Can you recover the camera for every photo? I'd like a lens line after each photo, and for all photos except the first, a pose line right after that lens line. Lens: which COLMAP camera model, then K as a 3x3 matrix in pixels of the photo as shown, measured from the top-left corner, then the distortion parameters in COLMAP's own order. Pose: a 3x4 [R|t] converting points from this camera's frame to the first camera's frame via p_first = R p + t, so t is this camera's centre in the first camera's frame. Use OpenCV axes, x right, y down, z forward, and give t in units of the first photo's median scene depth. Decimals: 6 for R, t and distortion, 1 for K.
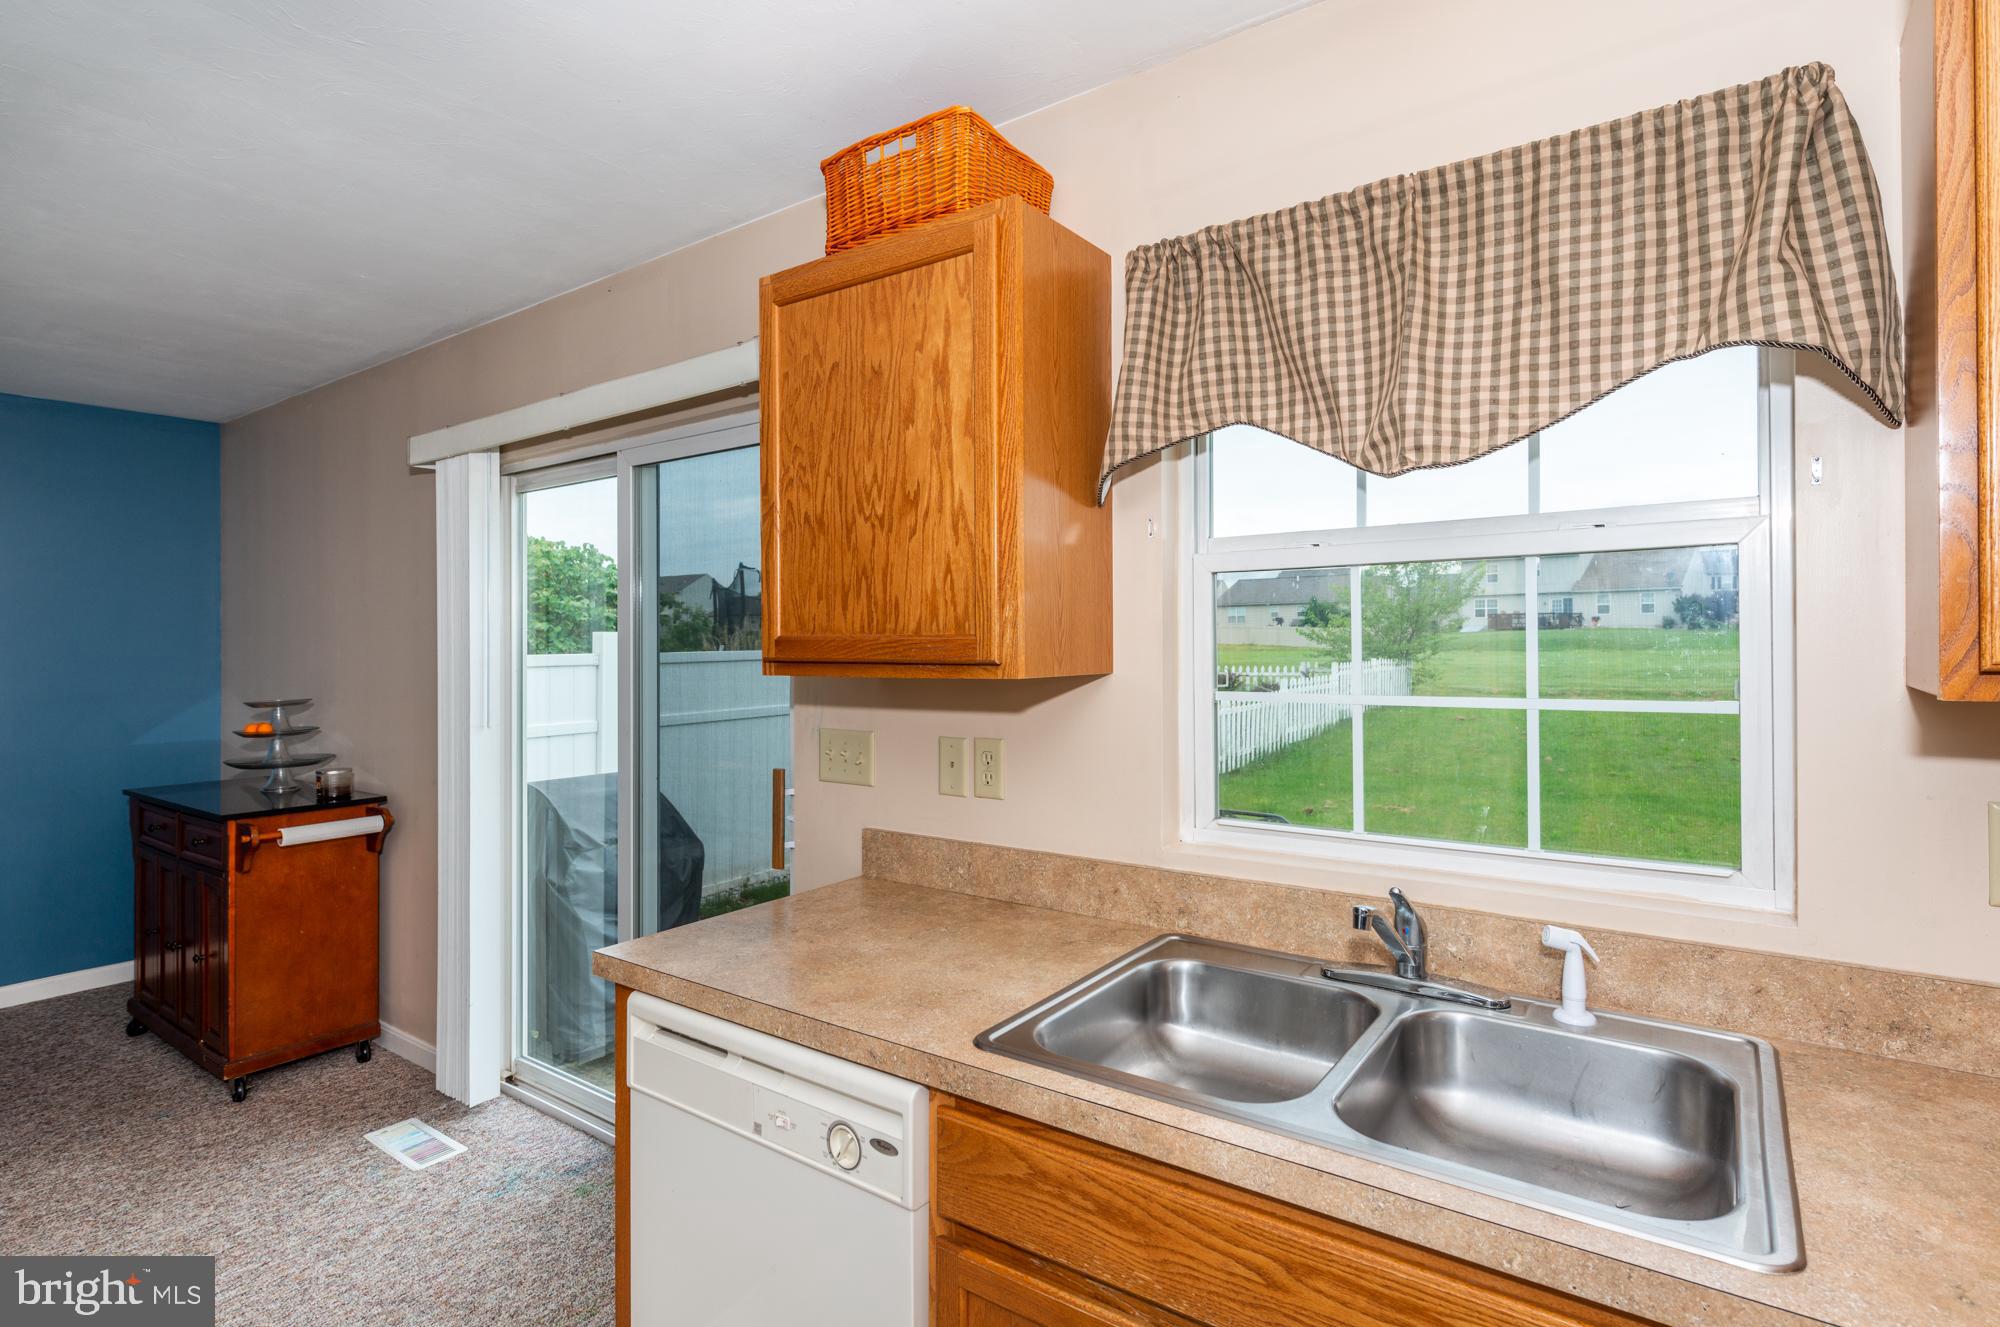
lens RADIAL K [[975.7, 0, 1042.0], [0, 975.7, 636.8], [0, 0, 1]] dist [0.008934, -0.002149]
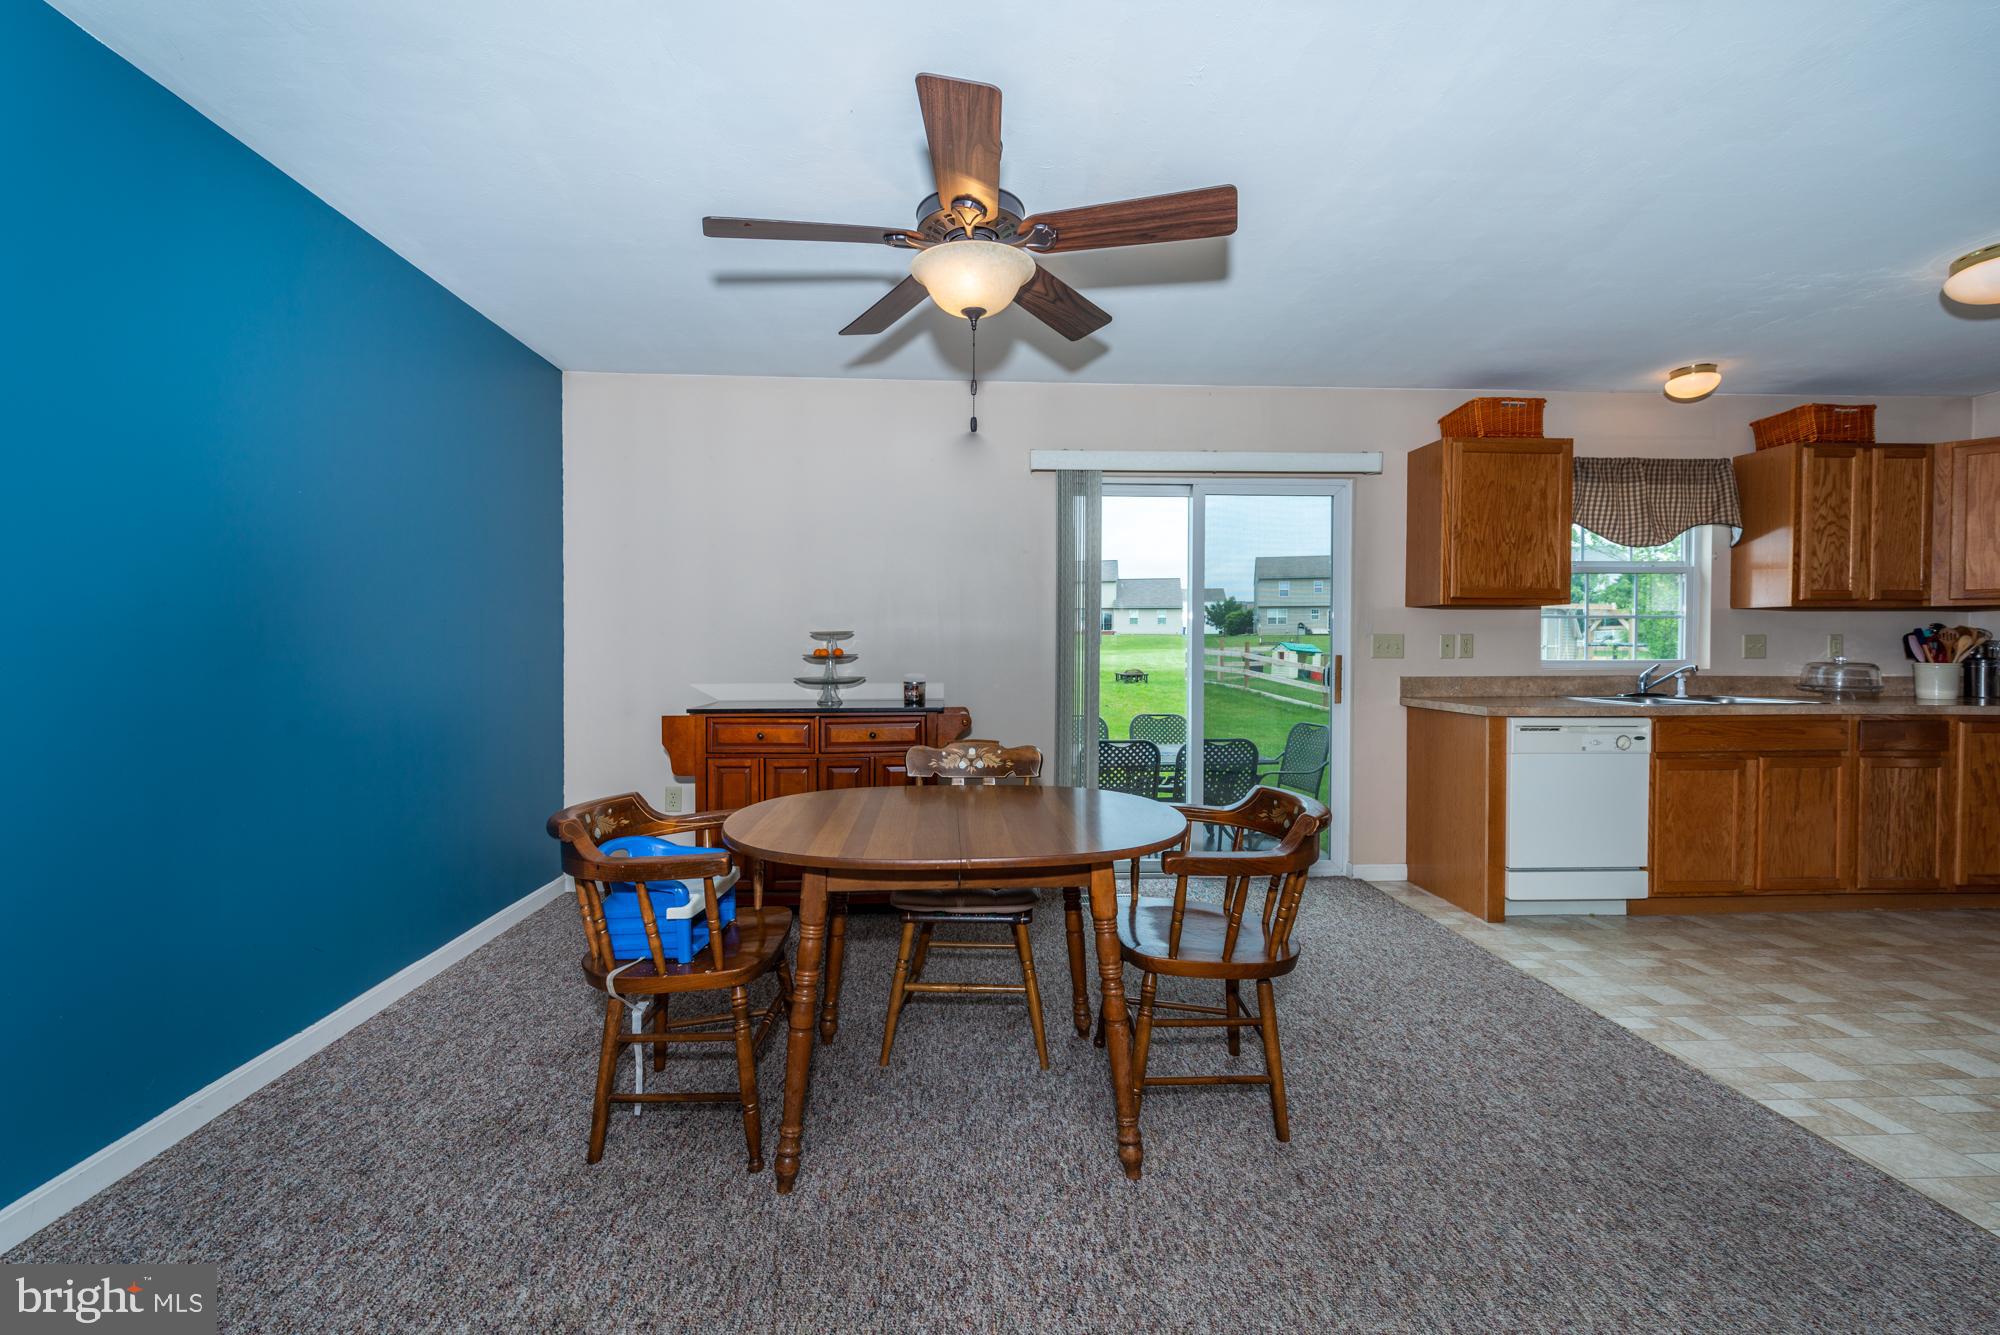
lens RADIAL K [[801.8, 0, 988.3], [0, 801.8, 653.9], [0, 0, 1]] dist [0.007442, -0.001452]
pose [[0.787581, 0.003350, 0.616202, -2.606335], [-0.011814, 0.999884, 0.009664, 0.170278], [-0.616098, -0.014891, 0.787529, 0.153943]]
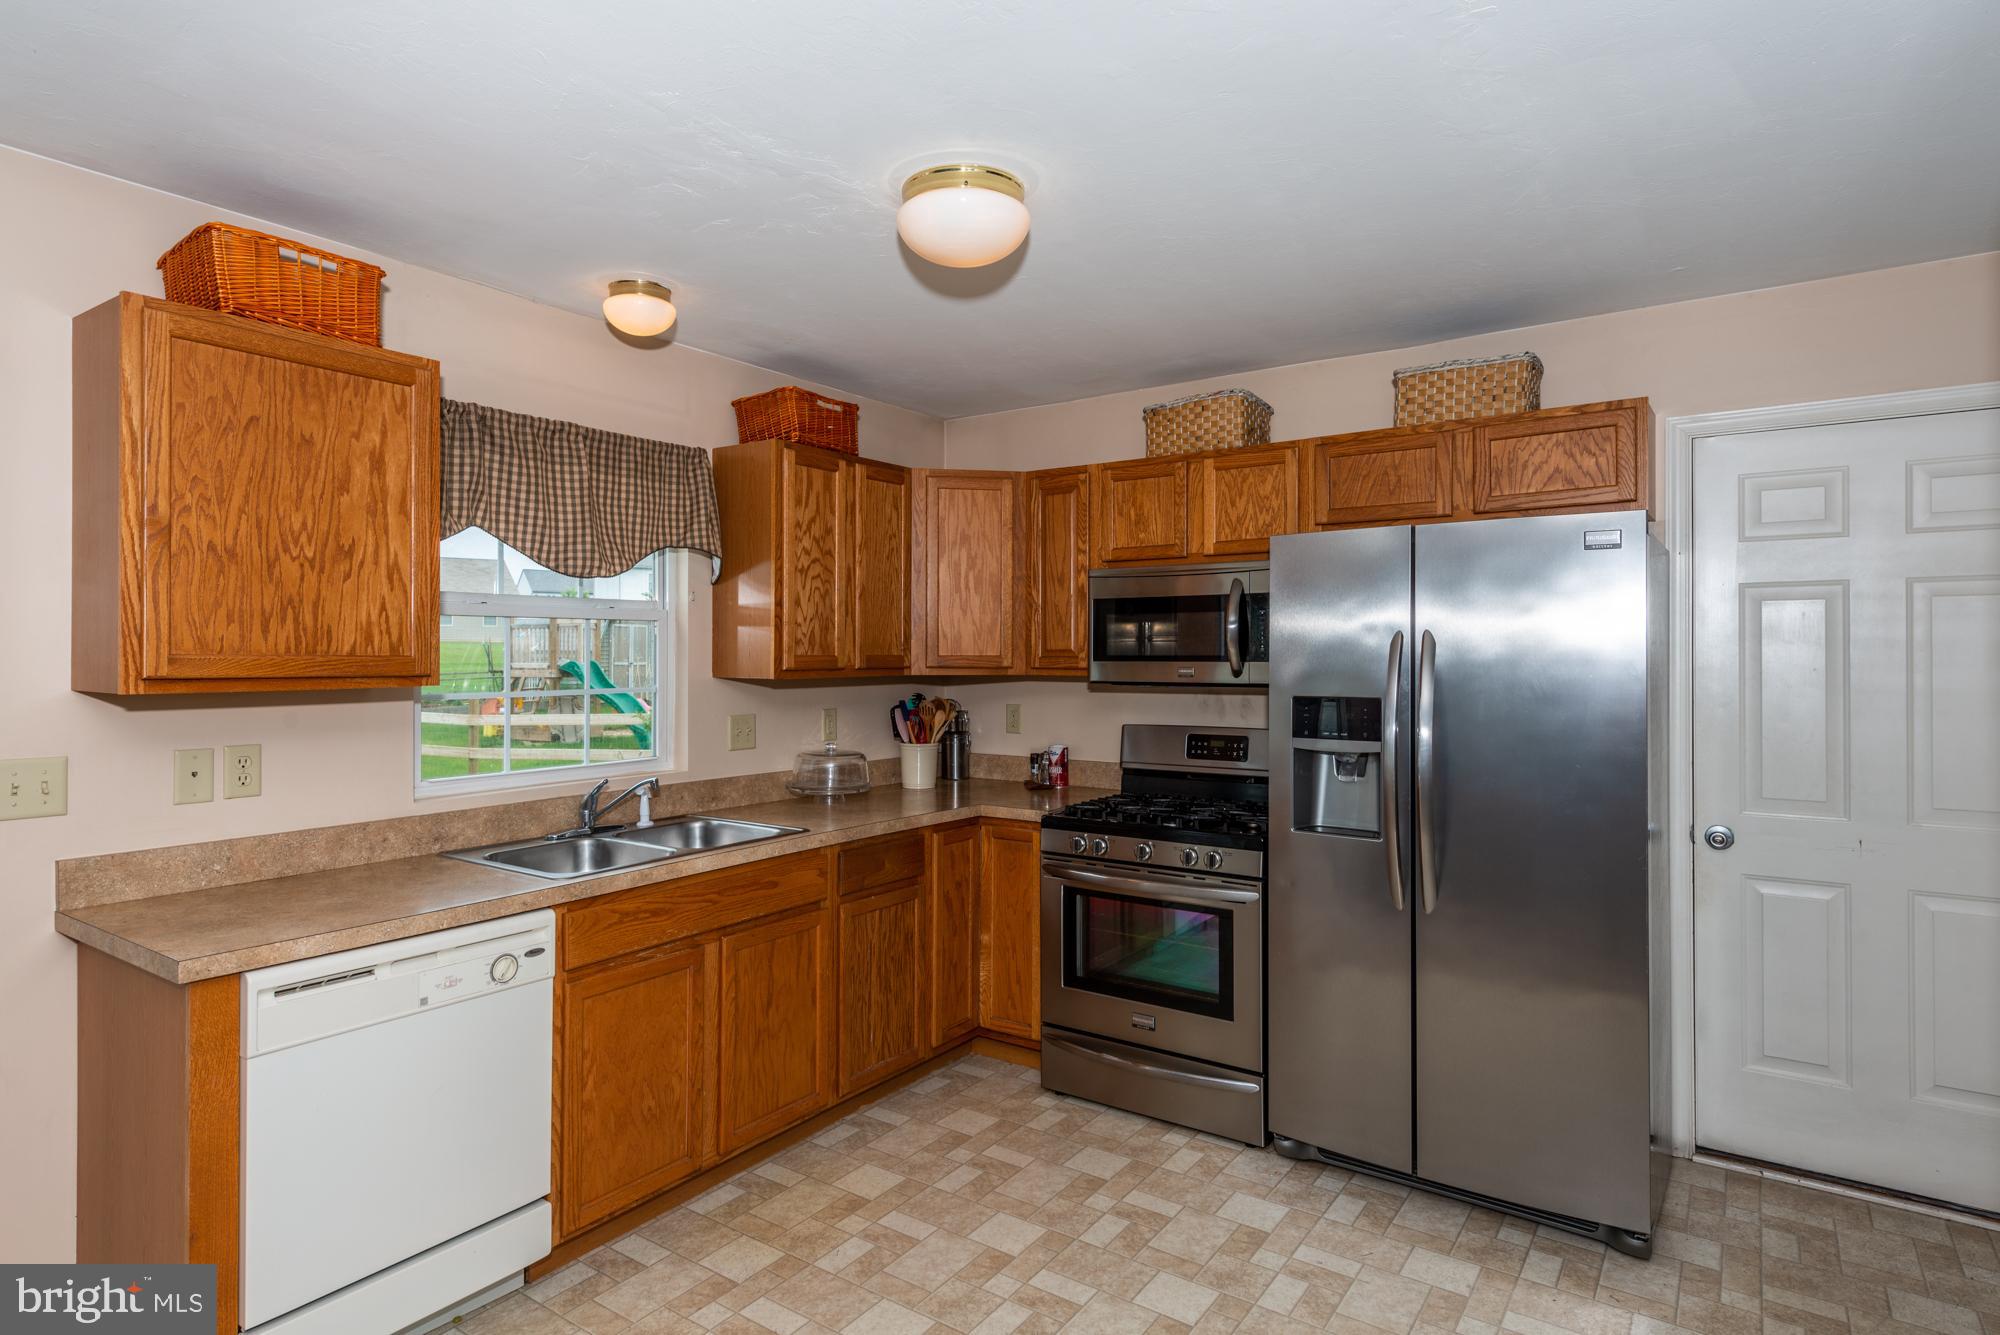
lens RADIAL K [[1060.9, 0, 967.5], [0, 1060.9, 649.4], [0, 0, 1]] dist [0.009579, -0.001433]
pose [[0.018357, 0.013226, 0.999744, -1.475742], [-0.005270, 0.999900, -0.013131, 0.004024], [-0.999818, -0.005027, 0.018425, 0.146004]]
